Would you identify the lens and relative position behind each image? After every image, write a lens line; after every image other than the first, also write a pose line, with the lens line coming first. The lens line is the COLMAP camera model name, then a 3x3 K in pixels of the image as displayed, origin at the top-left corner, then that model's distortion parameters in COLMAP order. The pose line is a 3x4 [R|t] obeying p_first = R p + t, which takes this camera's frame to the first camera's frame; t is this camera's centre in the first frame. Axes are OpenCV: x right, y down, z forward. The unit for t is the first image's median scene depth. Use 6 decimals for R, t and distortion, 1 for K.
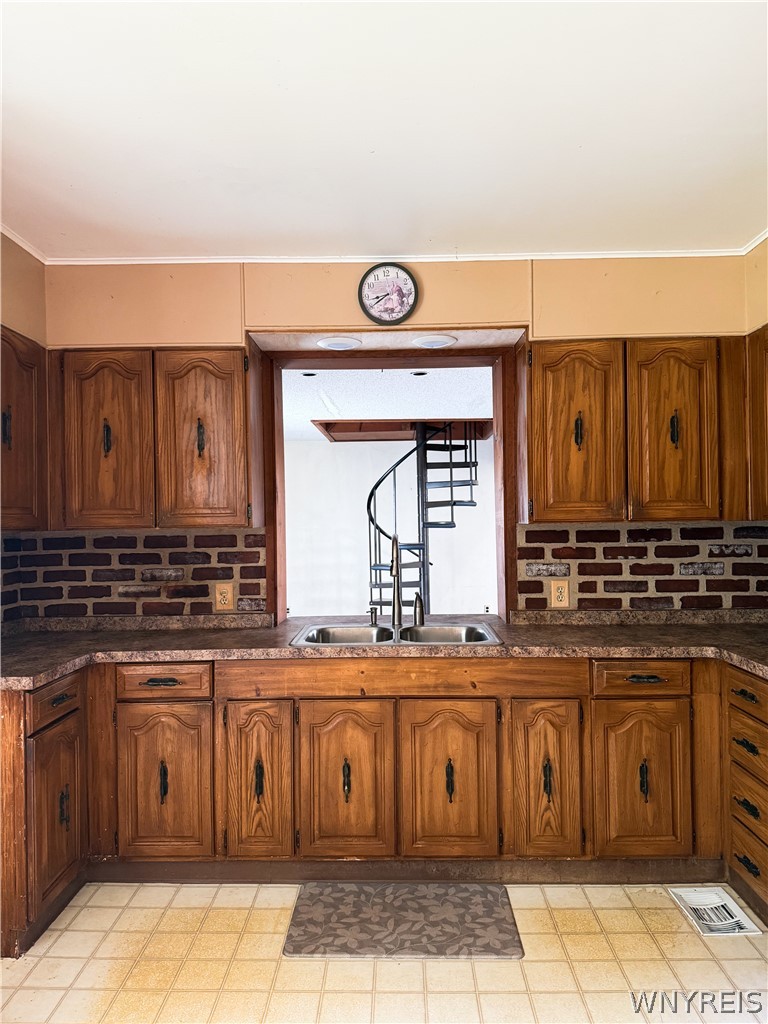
lens RADIAL K [[740.5, 0, 389.2], [0, 740.5, 507.1], [0, 0, 1]] dist [0.064597, -0.067436]
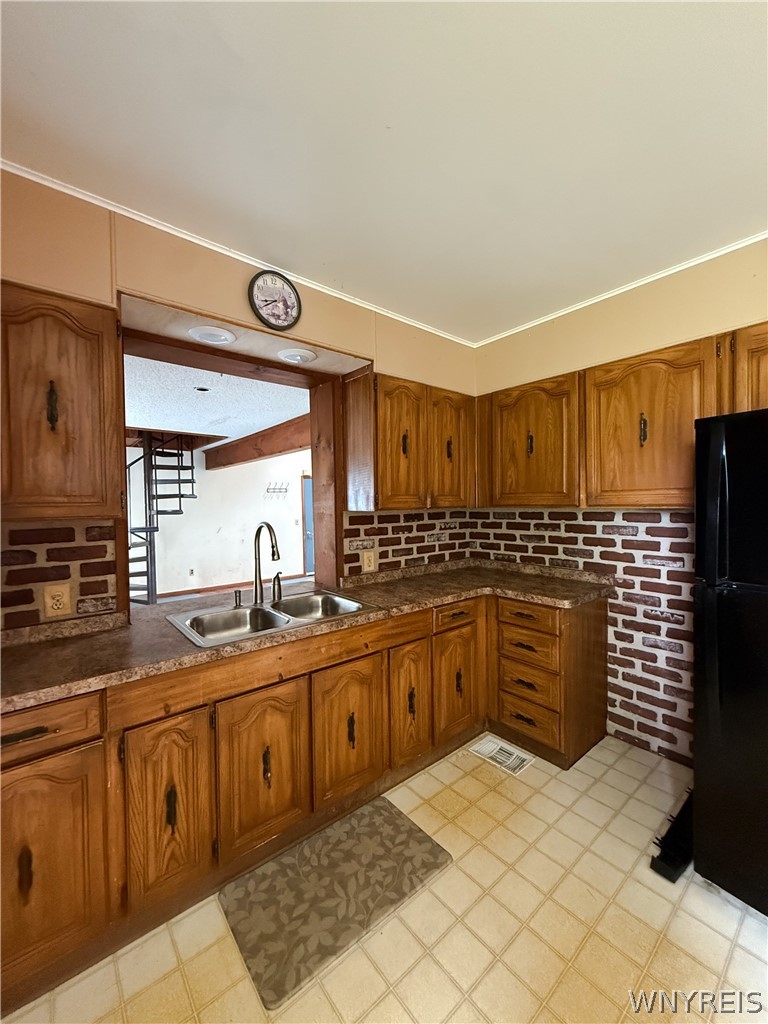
lens RADIAL K [[411.0, 0, 386.2], [0, 411.0, 506.7], [0, 0, 1]] dist [-0.000245, 0.000944]
pose [[0.754896, -0.003555, 0.655835, -0.296587], [-0.006159, 0.999903, 0.012508, 0.005430], [-0.655816, -0.013481, 0.754800, 0.475462]]
